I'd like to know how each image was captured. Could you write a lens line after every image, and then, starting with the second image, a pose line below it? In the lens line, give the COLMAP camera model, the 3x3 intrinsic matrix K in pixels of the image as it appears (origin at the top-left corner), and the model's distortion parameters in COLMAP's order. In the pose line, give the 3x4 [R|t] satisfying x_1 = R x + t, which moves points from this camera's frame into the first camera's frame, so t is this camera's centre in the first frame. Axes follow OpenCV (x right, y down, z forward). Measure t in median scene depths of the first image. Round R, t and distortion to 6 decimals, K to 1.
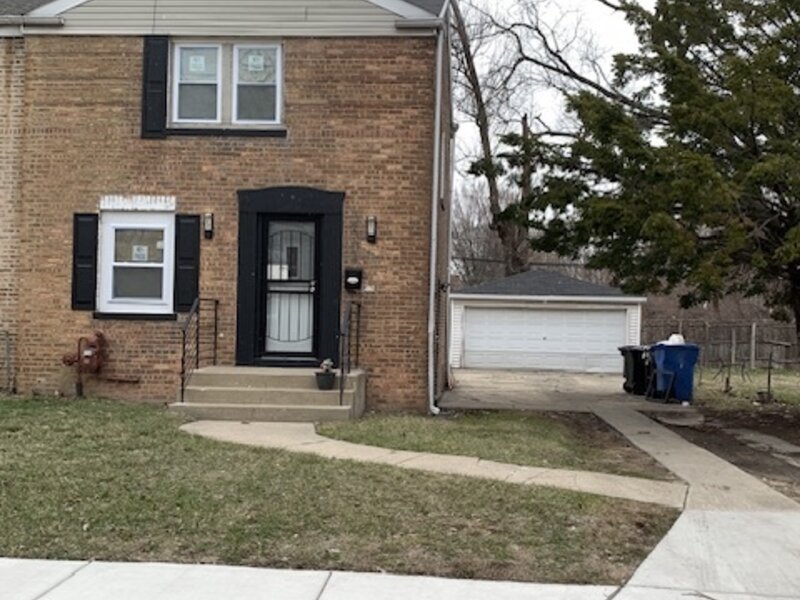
lens RADIAL K [[829.8, 0, 401.7], [0, 829.8, 310.0], [0, 0, 1]] dist [0.137925, -0.471304]
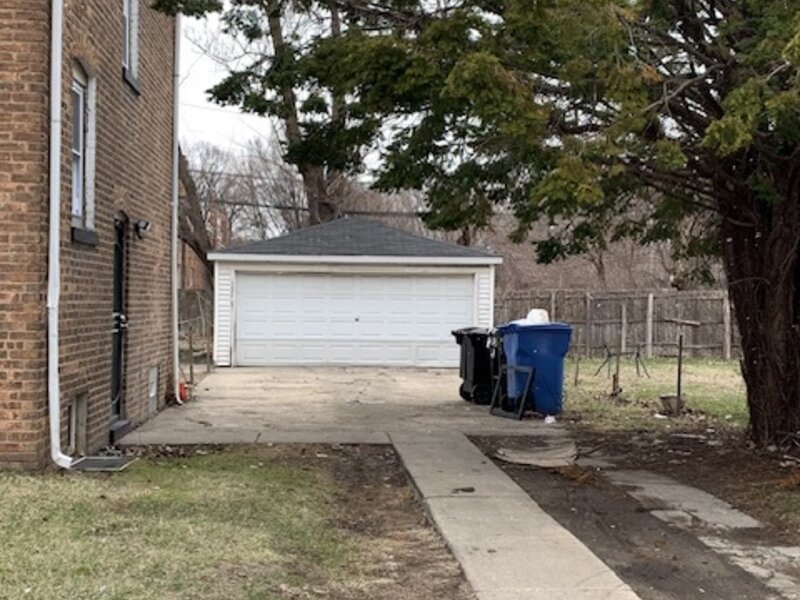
lens RADIAL K [[896.5, 0, 400.0], [0, 896.5, 300.0], [0, 0, 1]] dist [0.007559, 0.004796]
pose [[0.991168, -0.009417, 0.132281, 0.171106], [0.008437, 0.999933, 0.007964, 0.020715], [-0.132347, -0.006777, 0.991180, 0.432320]]
